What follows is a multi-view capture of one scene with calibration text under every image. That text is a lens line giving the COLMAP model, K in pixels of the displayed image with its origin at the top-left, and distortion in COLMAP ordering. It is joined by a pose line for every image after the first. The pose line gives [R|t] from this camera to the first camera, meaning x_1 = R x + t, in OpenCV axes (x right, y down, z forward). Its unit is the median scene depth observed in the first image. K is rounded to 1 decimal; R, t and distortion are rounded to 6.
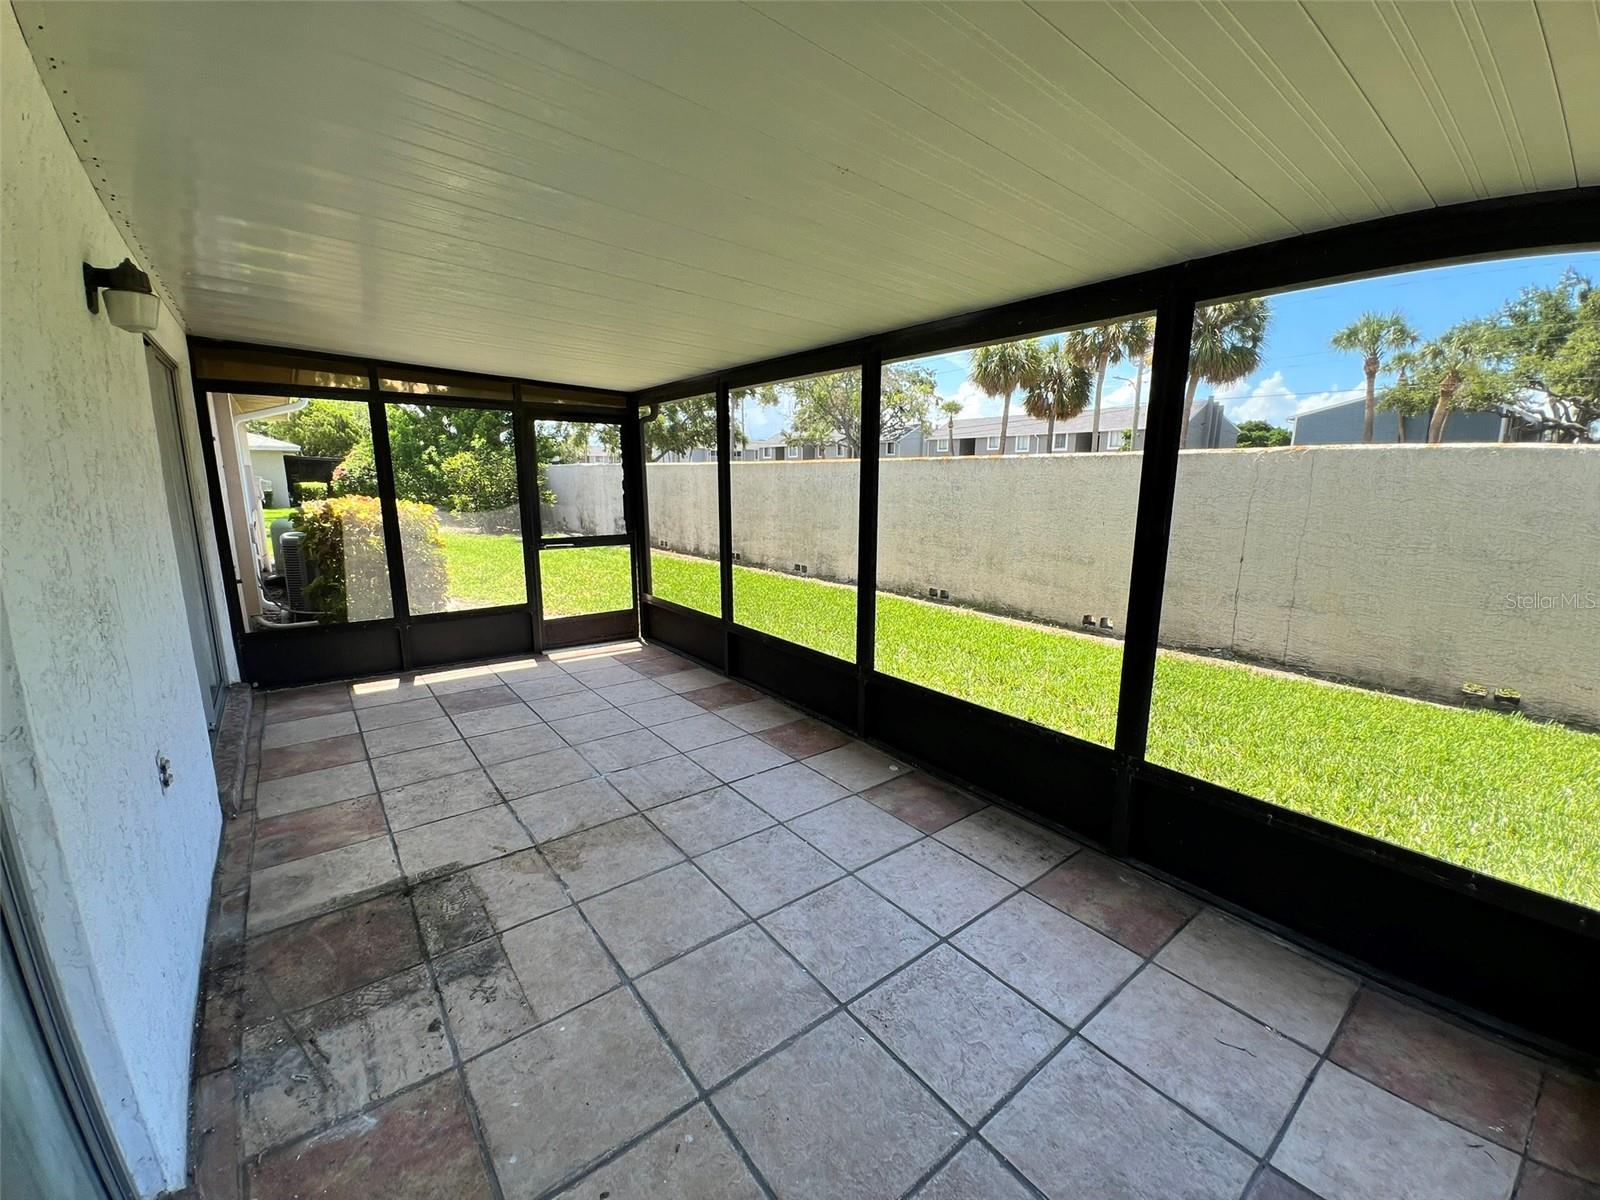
lens RADIAL K [[639.5, 0, 804.7], [0, 639.5, 610.3], [0, 0, 1]] dist [0.007817, -0.008091]
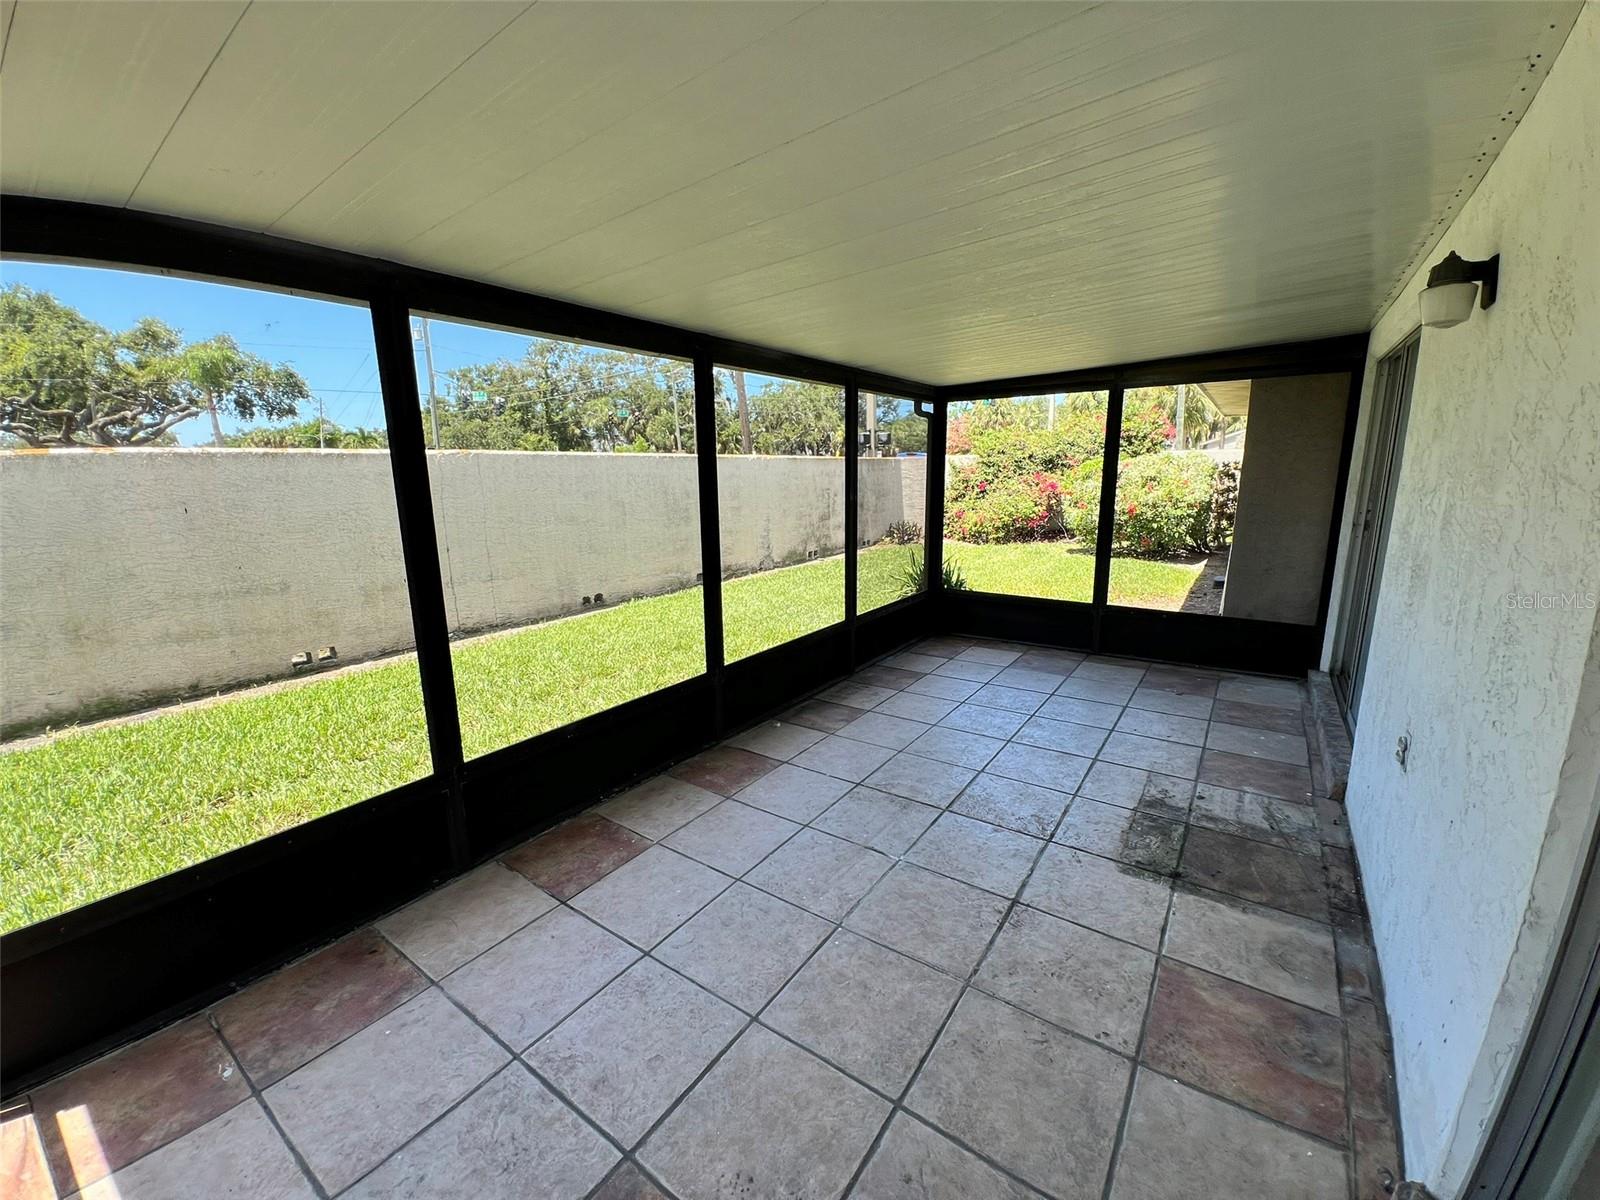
lens RADIAL K [[639.5, 0, 805.2], [0, 639.5, 598.8], [0, 0, 1]] dist [0.007817, -0.008091]
pose [[-0.281450, -0.192836, 0.940000, -1.141798], [0.209299, 0.943677, 0.256258, -0.316927], [-0.936472, 0.268865, -0.225238, 1.429766]]
